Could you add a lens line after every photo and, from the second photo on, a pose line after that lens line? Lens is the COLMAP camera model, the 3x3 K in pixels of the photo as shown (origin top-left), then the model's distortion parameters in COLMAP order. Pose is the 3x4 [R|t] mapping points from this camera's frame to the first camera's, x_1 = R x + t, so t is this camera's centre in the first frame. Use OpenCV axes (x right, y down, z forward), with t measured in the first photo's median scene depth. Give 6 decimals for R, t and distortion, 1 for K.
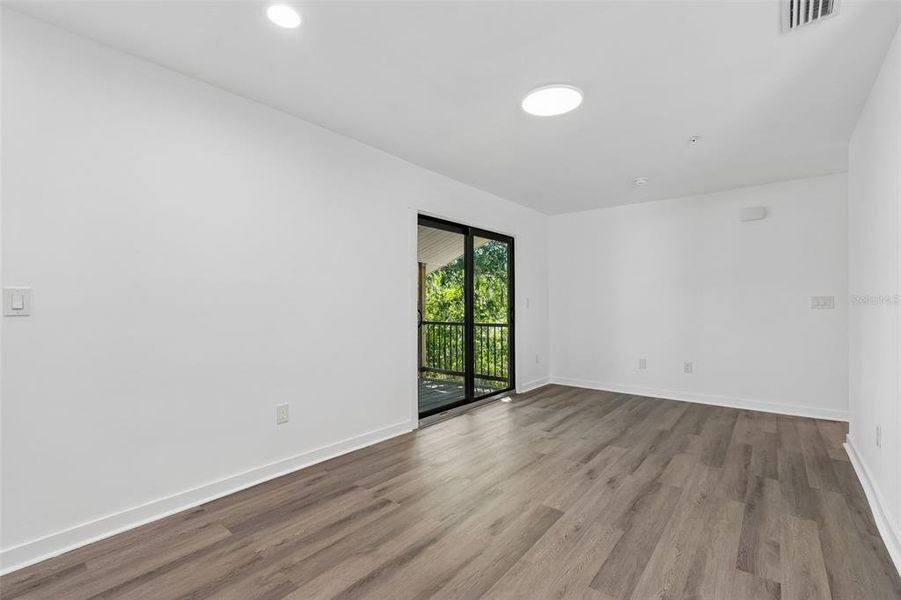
lens RADIAL K [[401.9, 0, 455.2], [0, 401.9, 300.1], [0, 0, 1]] dist [-0.000547, -0.000359]
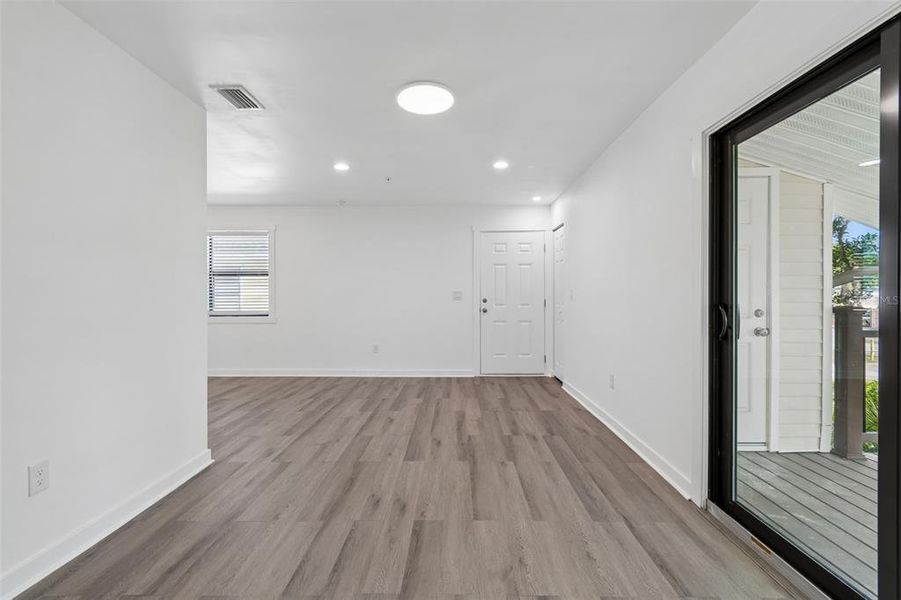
lens RADIAL K [[399.2, 0, 453.9], [0, 399.2, 298.3], [0, 0, 1]] dist [-0.000562, -0.000374]
pose [[-0.786979, 0.010500, -0.616891, 0.604692], [0.011318, 0.999933, 0.002581, 0.009411], [0.616876, -0.004951, -0.787044, 1.376087]]
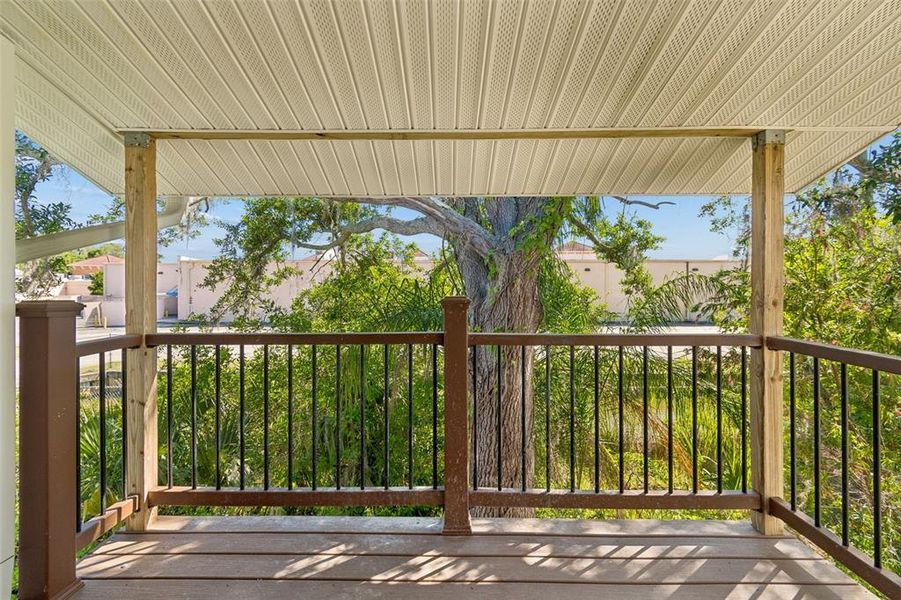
lens RADIAL K [[408.4, 0, 451.5], [0, 408.4, 279.4], [0, 0, 1]] dist [-0.001667, -0.000559]
pose [[0.626120, -0.000139, -0.779726, 0.005690], [0.006812, 0.999963, 0.005292, 0.016460], [0.779697, -0.008625, 0.626098, 1.285113]]
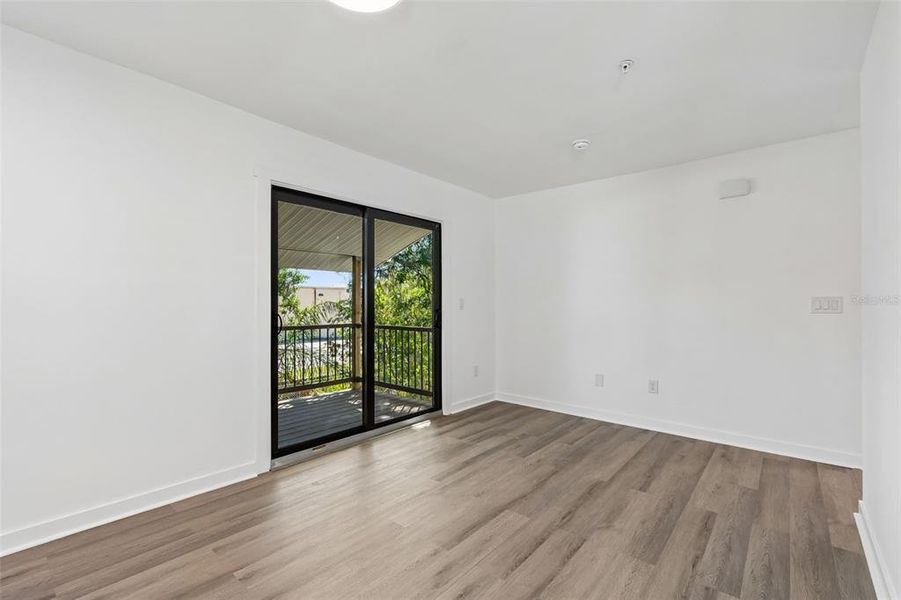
lens RADIAL K [[398.8, 0, 452.7], [0, 398.8, 297.0], [0, 0, 1]] dist [-0.000744, -0.000247]
pose [[0.999526, 0.003483, -0.030583, 0.300684], [-0.003660, 0.999977, -0.005728, -0.002564], [0.030562, 0.005837, 0.999516, 0.296563]]
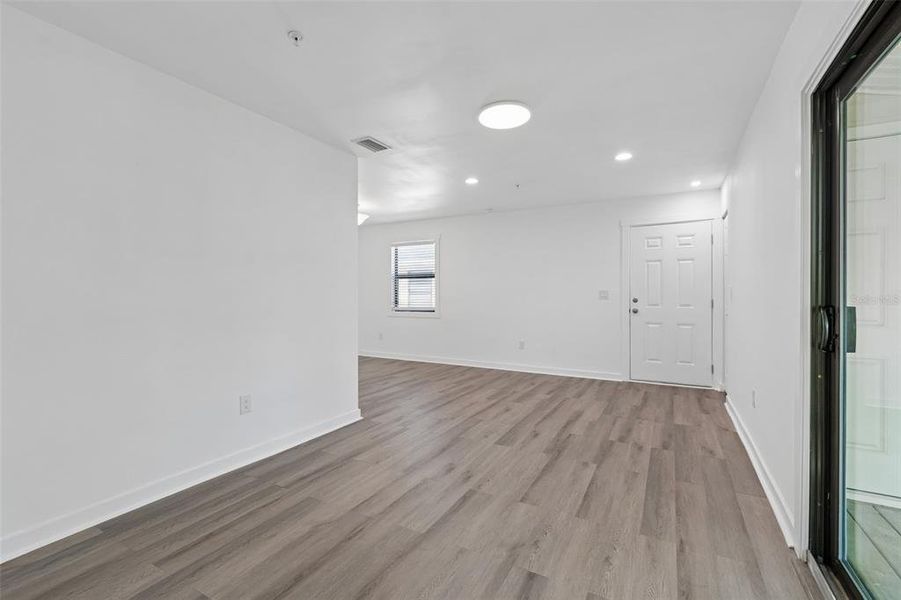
lens RADIAL K [[398.8, 0, 452.7], [0, 398.8, 297.0], [0, 0, 1]] dist [-0.000744, -0.000247]
pose [[-0.985687, 0.005541, -0.168494, 0.425868], [0.006171, 0.999976, -0.003219, 0.012648], [0.168473, -0.004213, -0.985697, 1.547808]]
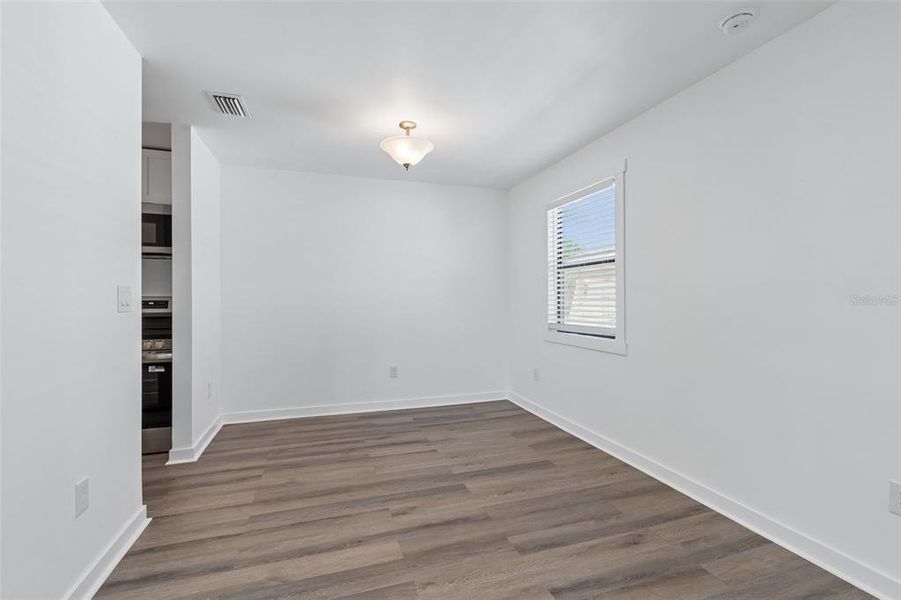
lens RADIAL K [[395.9, 0, 450.5], [0, 395.9, 300.0], [0, 0, 1]] dist [0.000548, -0.000363]
pose [[-0.842158, 0.008515, 0.539164, 0.005388], [0.001798, 0.999914, -0.012982, 0.001735], [-0.539228, -0.009964, -0.842101, 0.478586]]
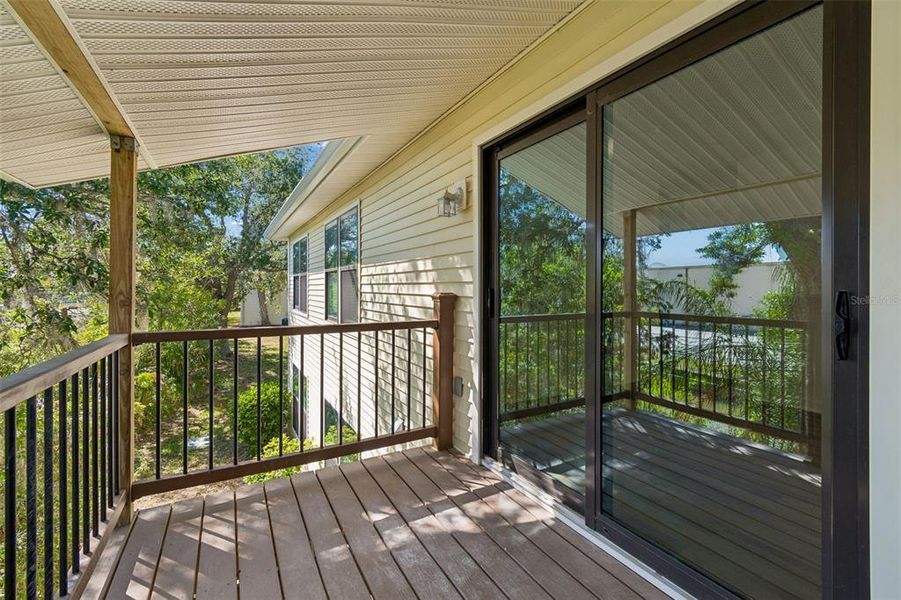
lens RADIAL K [[399.2, 0, 460.2], [0, 399.2, 285.2], [0, 0, 1]] dist [-0.000841, -0.000246]
pose [[0.357167, 0.009600, 0.933991, -0.542950], [-0.014849, 0.999879, -0.004599, 0.026252], [-0.933923, -0.012226, 0.357266, 1.322796]]
